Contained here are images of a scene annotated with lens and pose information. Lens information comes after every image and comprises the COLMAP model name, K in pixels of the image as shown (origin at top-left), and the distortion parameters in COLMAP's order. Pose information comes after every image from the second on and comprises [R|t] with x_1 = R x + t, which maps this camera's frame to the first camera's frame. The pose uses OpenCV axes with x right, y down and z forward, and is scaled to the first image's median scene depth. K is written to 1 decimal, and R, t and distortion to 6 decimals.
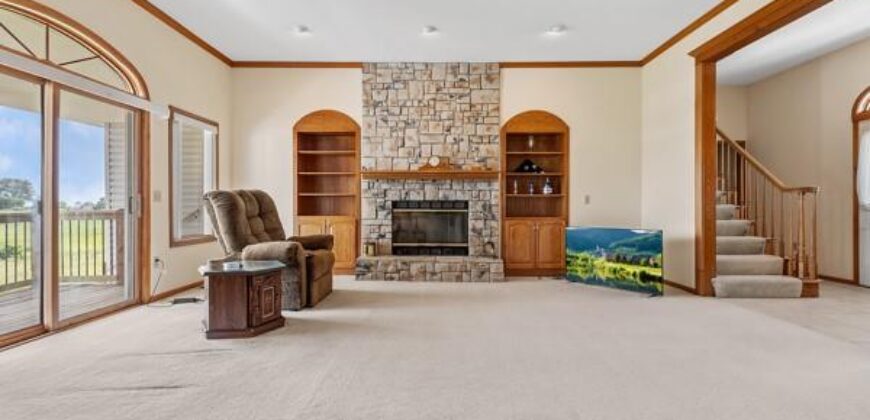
lens RADIAL K [[391.4, 0, 434.6], [0, 391.4, 206.3], [0, 0, 1]] dist [-0.001060, 0.000014]
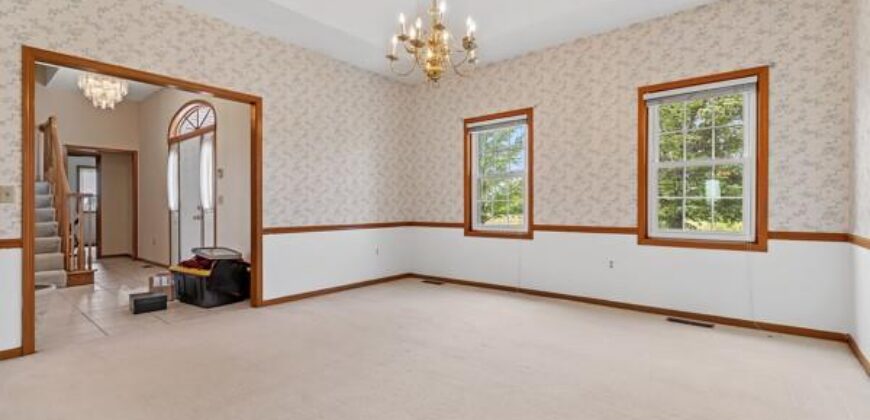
lens RADIAL K [[391.4, 0, 434.6], [0, 391.4, 206.3], [0, 0, 1]] dist [-0.001060, 0.000014]
pose [[0.624597, -0.006488, 0.780921, 0.539699], [0.006002, 0.999976, 0.003507, -0.007022], [-0.780925, 0.002496, 0.624620, -0.473063]]
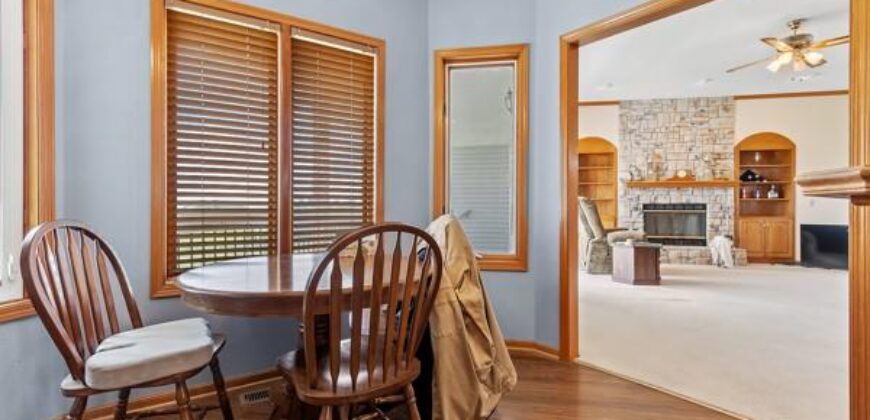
lens RADIAL K [[383.9, 0, 435.0], [0, 383.9, 210.0], [0, 0, 1]] dist [0.001153, 0.000266]
pose [[0.986227, 0.001212, -0.165393, -0.592992], [-0.000460, 0.999989, 0.004585, 0.001370], [0.165396, -0.004445, 0.986217, -0.405353]]
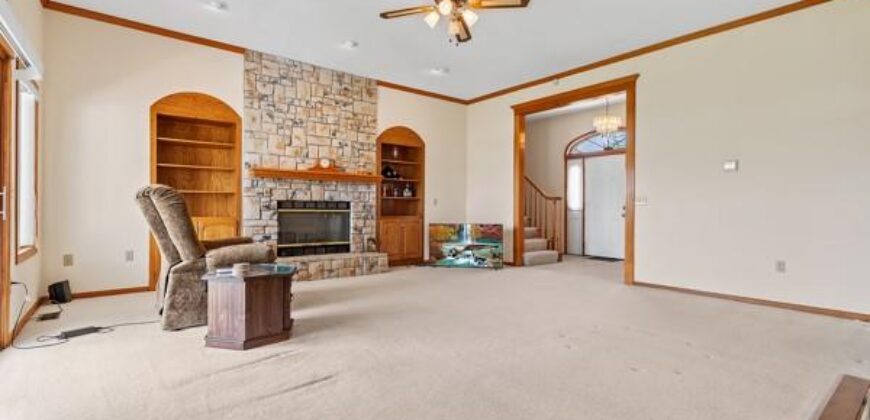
lens RADIAL K [[397.7, 0, 440.8], [0, 397.7, 207.0], [0, 0, 1]] dist [0.000755, 0.000047]
pose [[0.772224, 0.006294, 0.635319, -0.421390], [-0.007611, 0.999971, -0.000656, -0.000339], [-0.635305, -0.004329, 0.772249, -0.009097]]
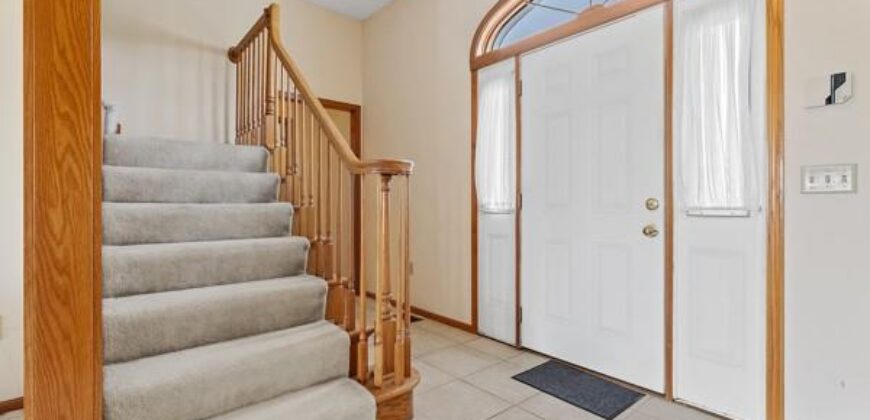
lens RADIAL K [[391.4, 0, 434.6], [0, 391.4, 206.3], [0, 0, 1]] dist [-0.001060, 0.000014]
pose [[0.754549, -0.000681, 0.656243, 0.553645], [-0.000422, 0.999999, 0.001523, -0.001302], [-0.656244, -0.001426, 0.754548, 0.509563]]
